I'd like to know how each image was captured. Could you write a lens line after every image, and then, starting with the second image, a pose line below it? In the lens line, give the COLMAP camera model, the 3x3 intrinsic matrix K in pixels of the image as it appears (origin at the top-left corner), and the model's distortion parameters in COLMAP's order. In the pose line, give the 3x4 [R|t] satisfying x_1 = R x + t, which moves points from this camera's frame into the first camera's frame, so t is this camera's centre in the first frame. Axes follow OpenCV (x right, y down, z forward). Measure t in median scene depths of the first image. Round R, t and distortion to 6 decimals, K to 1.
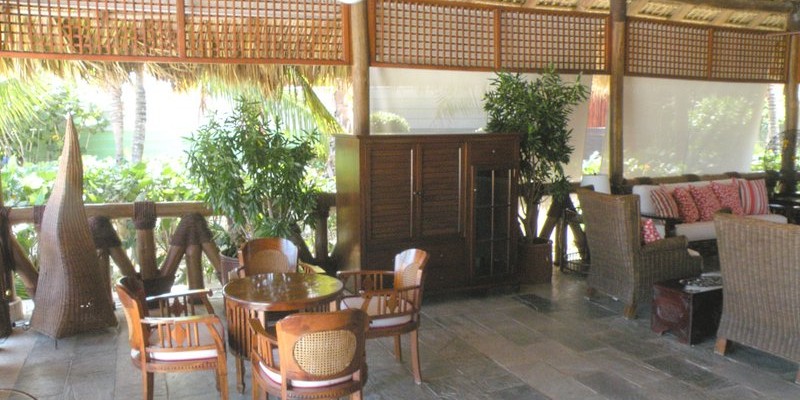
lens RADIAL K [[662.7, 0, 413.2], [0, 662.7, 215.2], [0, 0, 1]] dist [-0.152551, 0.158791]
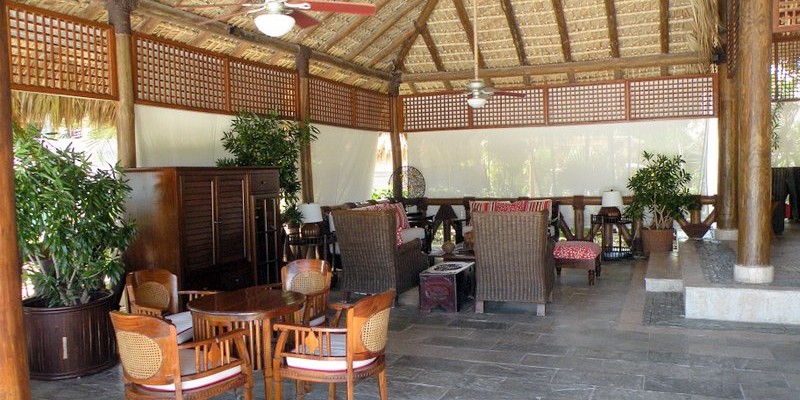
lens RADIAL K [[644.3, 0, 414.3], [0, 644.3, 210.5], [0, 0, 1]] dist [-0.156082, 0.143575]
pose [[0.708349, -0.054704, 0.703739, -0.413220], [0.124326, 0.991075, -0.048101, 0.029853], [-0.694827, 0.121565, 0.708828, 0.054209]]
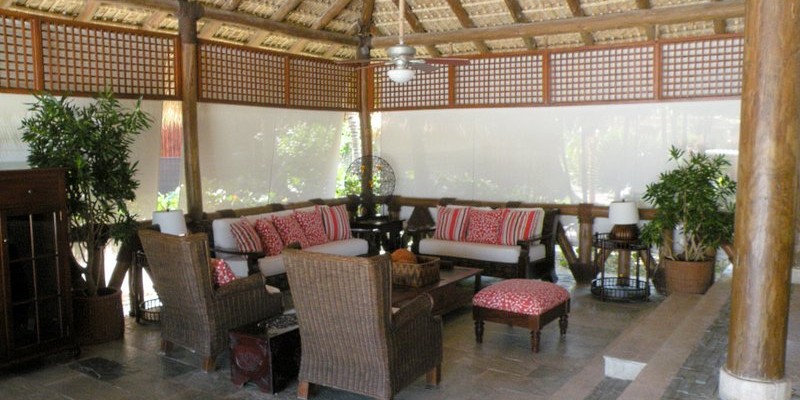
lens RADIAL K [[662.7, 0, 413.2], [0, 662.7, 215.2], [0, 0, 1]] dist [-0.152551, 0.158791]
pose [[0.837028, -0.056622, 0.544223, 0.075596], [0.079350, 0.996678, -0.018345, -0.013517], [-0.541377, 0.058539, 0.838740, 0.071597]]
